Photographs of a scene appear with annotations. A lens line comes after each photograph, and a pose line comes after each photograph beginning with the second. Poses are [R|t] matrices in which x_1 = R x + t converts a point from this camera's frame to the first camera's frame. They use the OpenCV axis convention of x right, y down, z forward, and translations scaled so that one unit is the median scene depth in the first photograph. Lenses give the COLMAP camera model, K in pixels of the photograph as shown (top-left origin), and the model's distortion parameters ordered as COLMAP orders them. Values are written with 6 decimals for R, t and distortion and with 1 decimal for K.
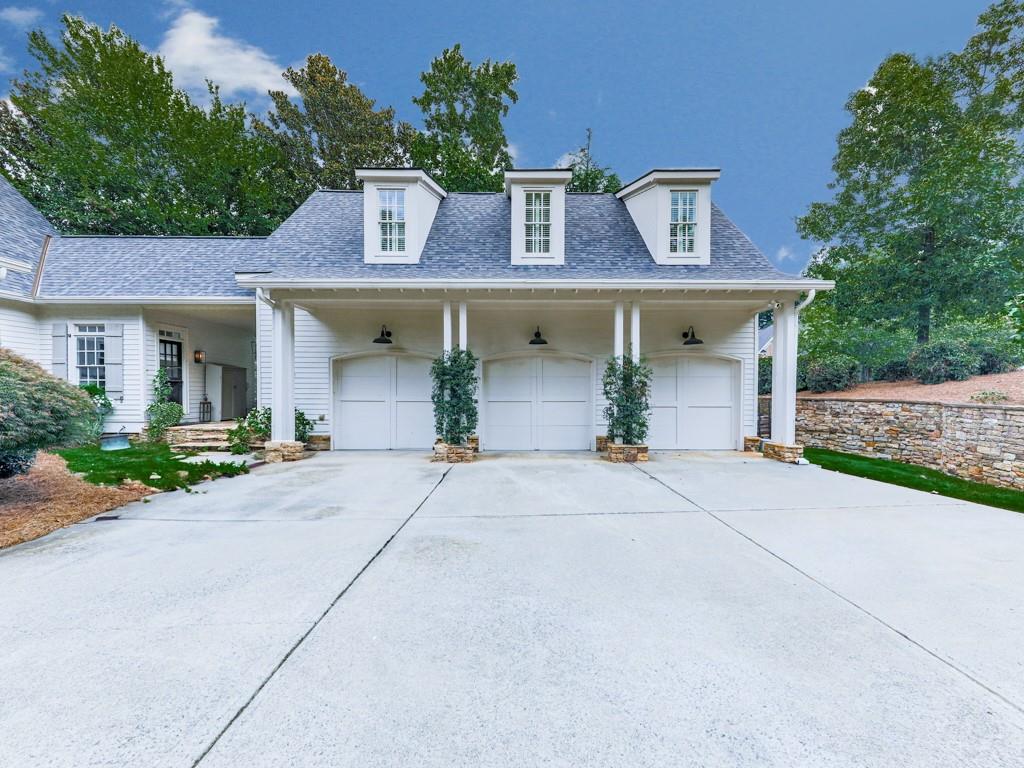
lens RADIAL K [[395.5, 0, 515.4], [0, 395.5, 399.6], [0, 0, 1]] dist [0.003533, -0.002628]
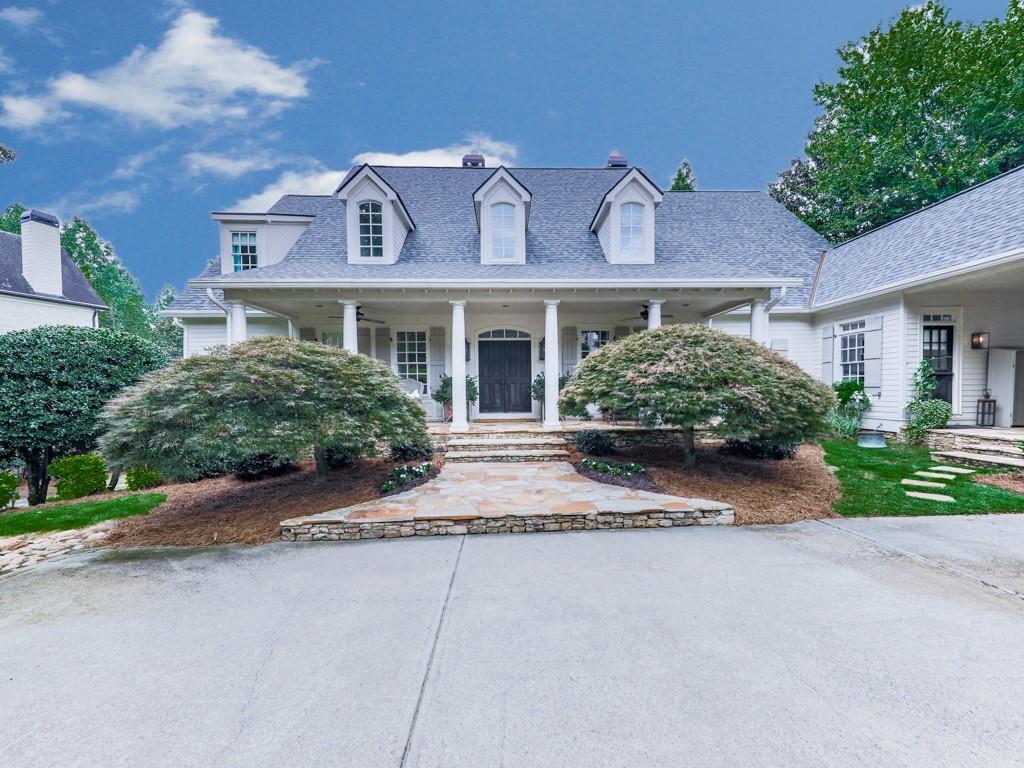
lens RADIAL K [[395.5, 0, 515.4], [0, 395.5, 399.6], [0, 0, 1]] dist [0.003533, -0.002628]
pose [[0.026170, 0.020911, -0.999439, -0.062169], [-0.008851, 0.999747, 0.020685, -0.002485], [0.999618, 0.008305, 0.026348, 0.096038]]
